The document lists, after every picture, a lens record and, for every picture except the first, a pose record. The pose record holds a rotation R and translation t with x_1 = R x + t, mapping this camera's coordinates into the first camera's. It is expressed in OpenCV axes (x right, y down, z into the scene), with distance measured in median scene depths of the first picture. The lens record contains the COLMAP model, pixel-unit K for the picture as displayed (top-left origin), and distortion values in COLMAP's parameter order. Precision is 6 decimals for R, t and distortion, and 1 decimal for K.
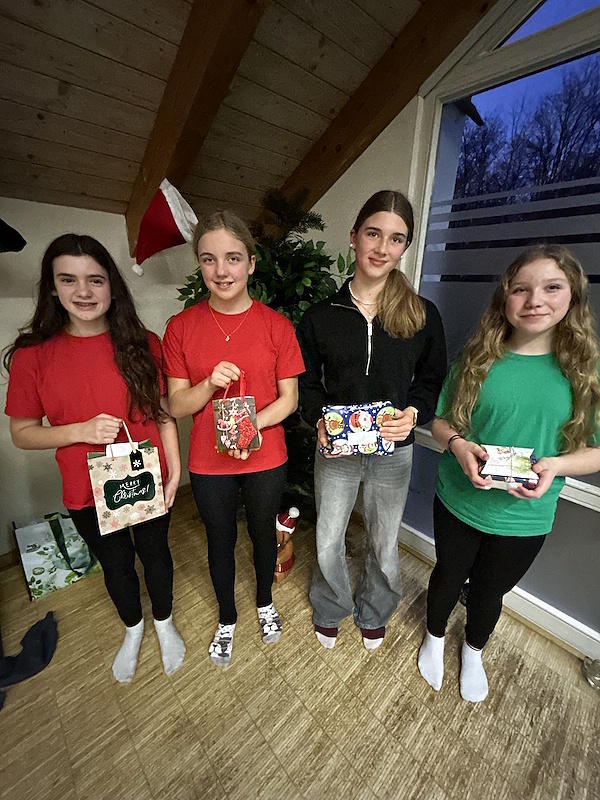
lens RADIAL K [[336.4, 0, 300.0], [0, 336.4, 400.0], [0, 0, 1]] dist [-0.000435, -0.000019]
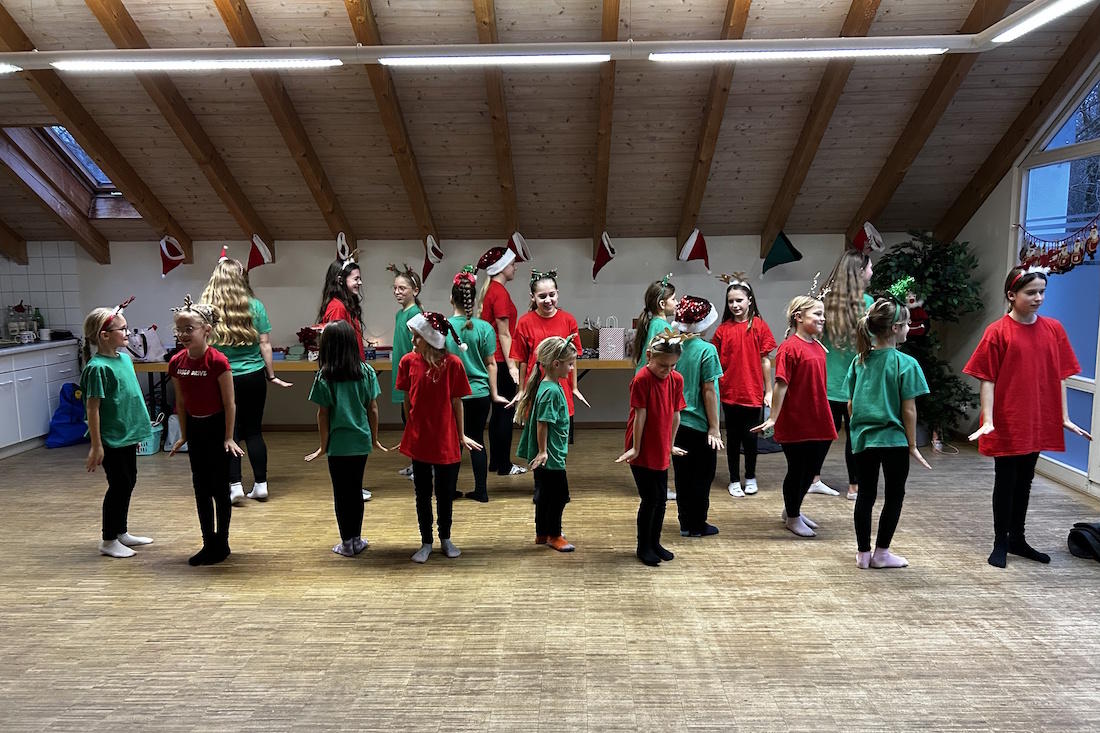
lens RADIAL K [[826.2, 0, 558.6], [0, 826.2, 381.5], [0, 0, 1]] dist [0.037255, -0.045683]
pose [[0.716143, 0.066812, -0.694748, 1.748916], [-0.202111, 0.972611, -0.114801, 1.185182], [0.668049, 0.222630, 0.710032, -3.458377]]
